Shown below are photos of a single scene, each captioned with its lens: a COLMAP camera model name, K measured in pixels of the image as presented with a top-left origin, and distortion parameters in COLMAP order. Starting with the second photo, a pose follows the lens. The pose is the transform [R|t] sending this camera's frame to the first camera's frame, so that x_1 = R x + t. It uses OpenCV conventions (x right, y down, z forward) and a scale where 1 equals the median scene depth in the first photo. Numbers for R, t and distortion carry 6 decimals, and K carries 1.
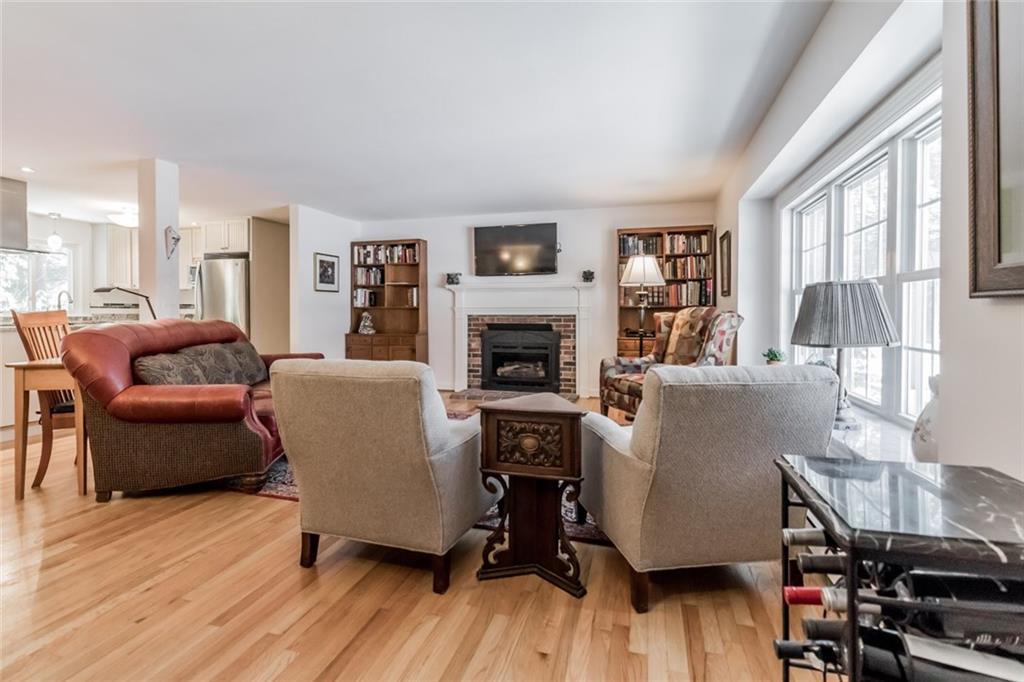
lens RADIAL K [[468.7, 0, 512.9], [0, 468.7, 317.9], [0, 0, 1]] dist [-0.000086, 0.000210]
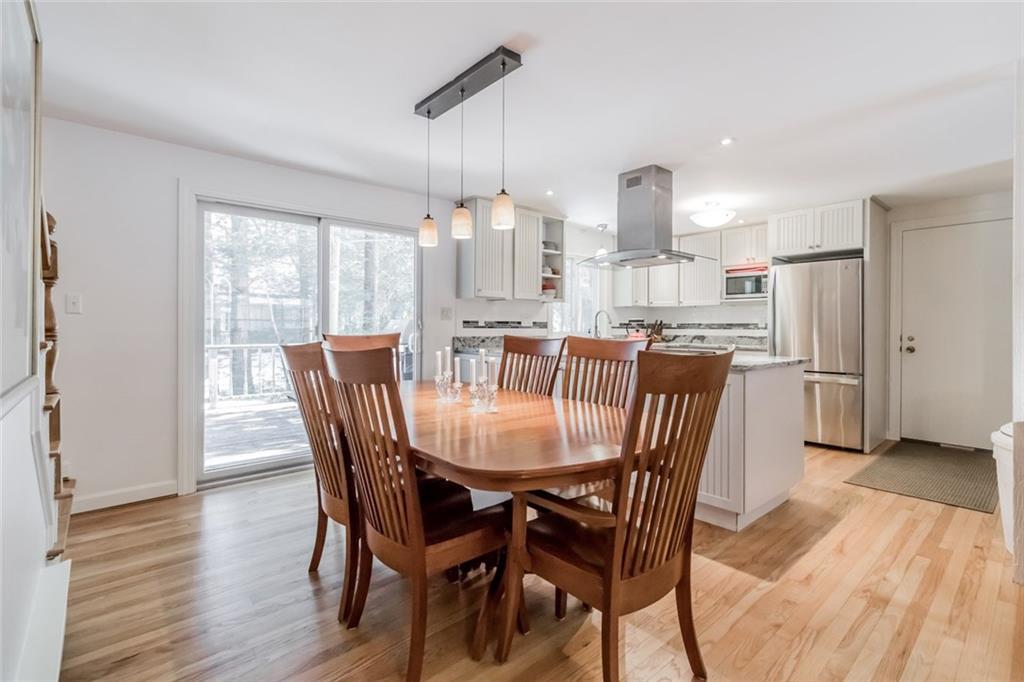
lens RADIAL K [[470.7, 0, 510.9], [0, 470.7, 328.6], [0, 0, 1]] dist [0.001765, 0.000237]
pose [[0.838956, 0.001041, -0.544198, -0.630099], [-0.007795, 0.999919, -0.010105, -0.011304], [0.544143, 0.012719, 0.838896, 0.140668]]
